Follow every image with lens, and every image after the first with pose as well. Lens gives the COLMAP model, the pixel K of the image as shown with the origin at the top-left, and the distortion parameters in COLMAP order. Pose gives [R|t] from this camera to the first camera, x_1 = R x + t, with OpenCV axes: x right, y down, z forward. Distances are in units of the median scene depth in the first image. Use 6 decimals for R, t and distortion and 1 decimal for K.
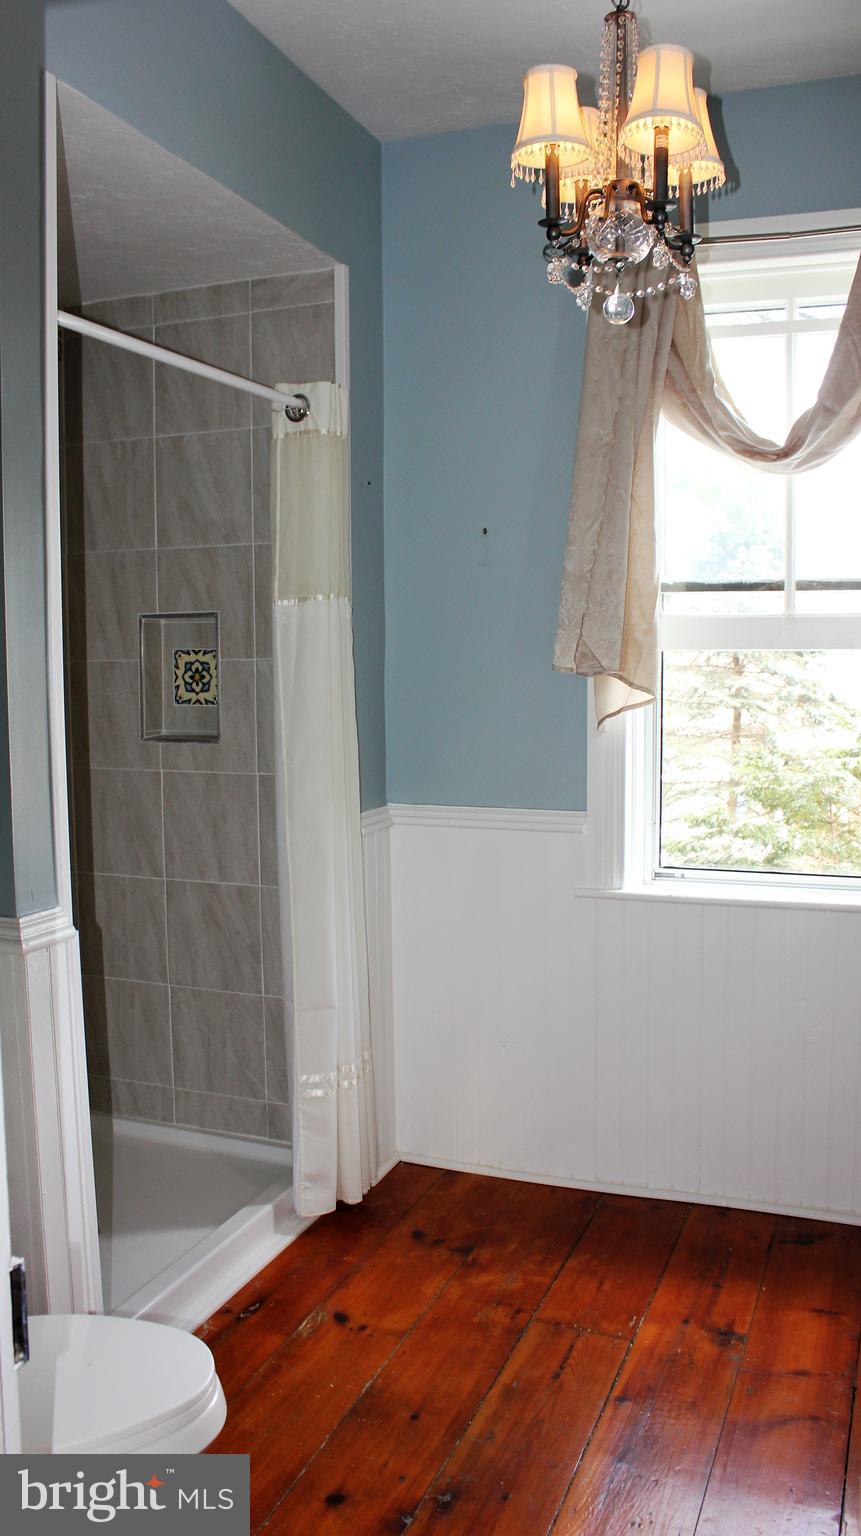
lens RADIAL K [[1293.7, 0, 427.1], [0, 1293.7, 768.7], [0, 0, 1]] dist [-0.140702, 0.009017]
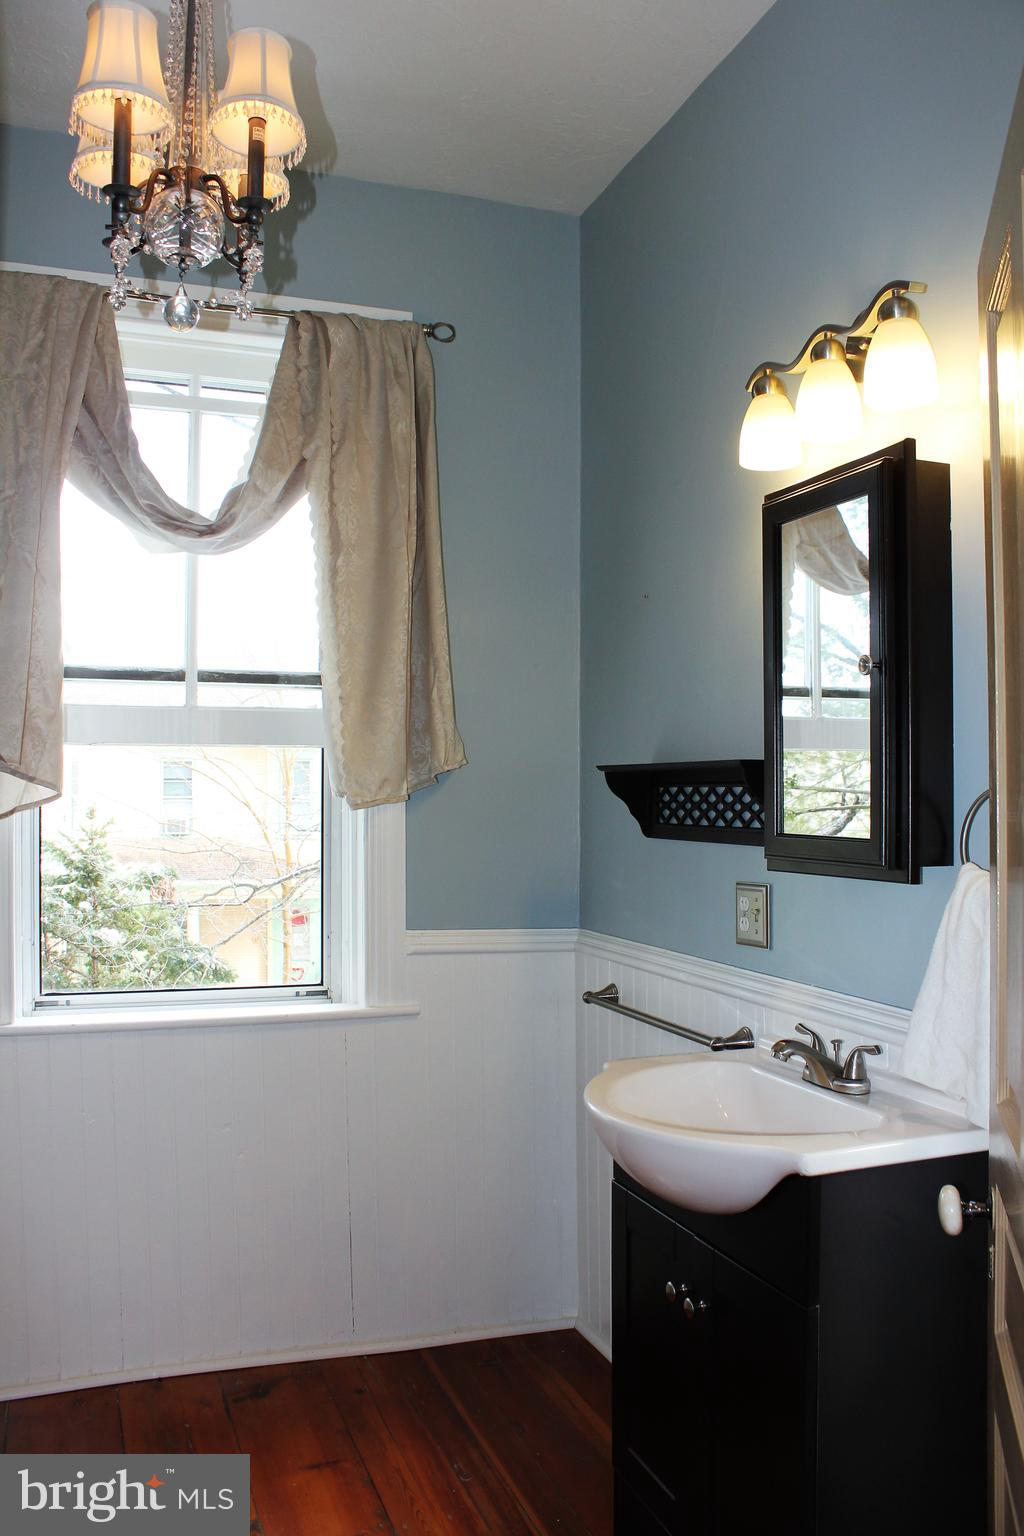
lens RADIAL K [[1272.5, 0, 519.7], [0, 1272.5, 777.9], [0, 0, 1]] dist [-0.175181, 0.157674]
pose [[0.744999, 0.015753, 0.666880, -0.152132], [0.051093, 0.995437, -0.080593, 0.016712], [-0.665106, 0.094114, 0.740794, 0.178166]]
